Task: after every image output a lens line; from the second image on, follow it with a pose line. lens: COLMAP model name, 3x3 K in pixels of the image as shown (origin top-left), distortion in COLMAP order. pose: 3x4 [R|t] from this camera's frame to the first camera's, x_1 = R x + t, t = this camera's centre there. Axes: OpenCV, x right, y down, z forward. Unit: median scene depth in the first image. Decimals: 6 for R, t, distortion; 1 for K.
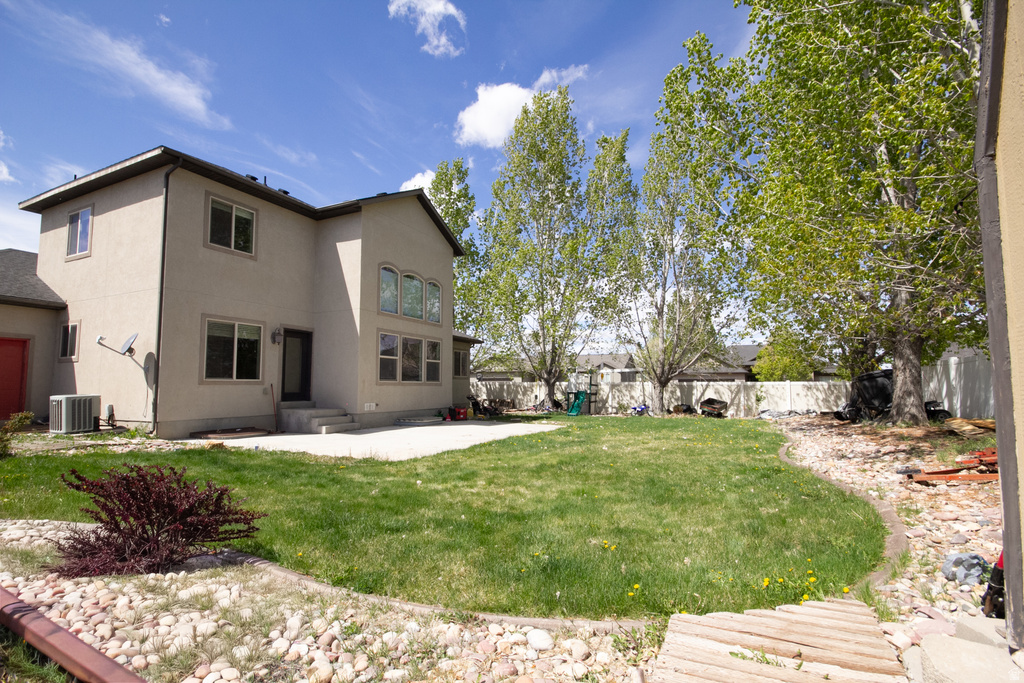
lens RADIAL K [[470.6, 0, 514.1], [0, 470.6, 348.6], [0, 0, 1]] dist [-0.001125, 0.000214]
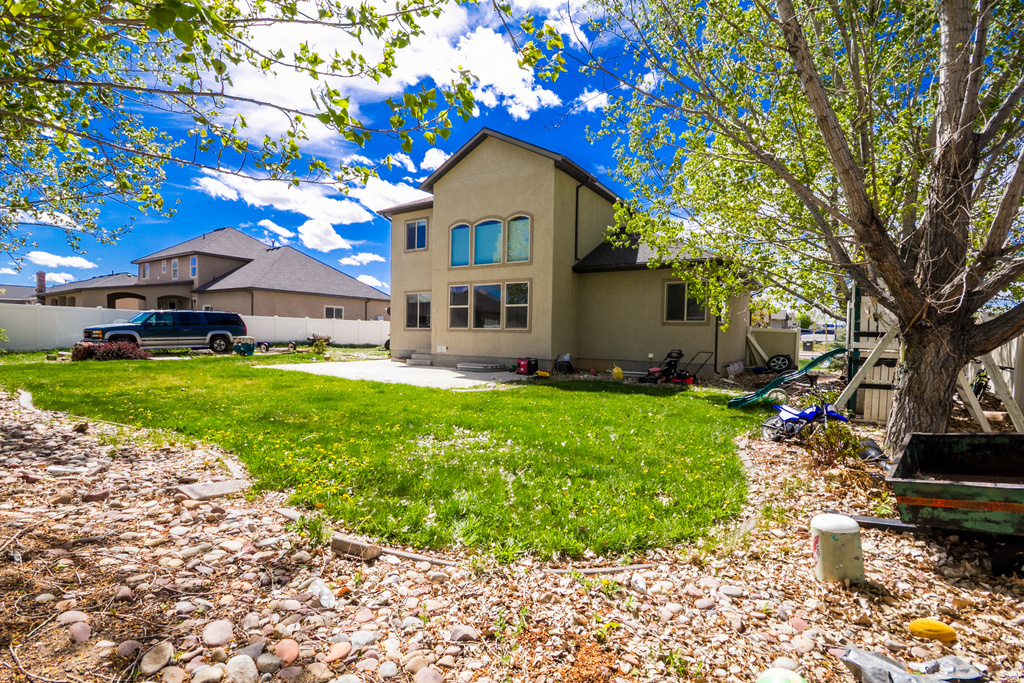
lens RADIAL K [[470.6, 0, 513.3], [0, 470.6, 341.5], [0, 0, 1]] dist [-0.001125, 0.000214]
pose [[-0.124080, 0.014113, -0.992172, 0.893459], [0.064699, 0.997886, 0.006103, 0.110425], [0.990161, -0.063435, -0.124731, 1.361207]]
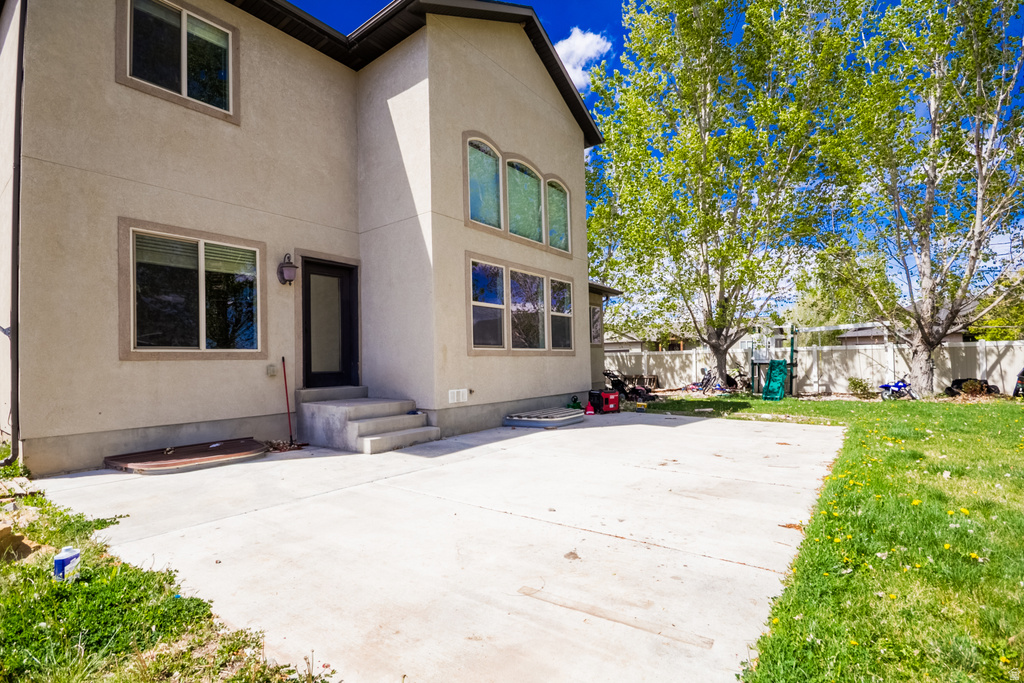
lens RADIAL K [[470.6, 0, 513.6], [0, 470.6, 343.3], [0, 0, 1]] dist [-0.001125, 0.000214]
pose [[0.977027, -0.029402, -0.211076, -0.130101], [0.038504, 0.998492, 0.039137, 0.045548], [0.209607, -0.046365, 0.976686, 0.496691]]
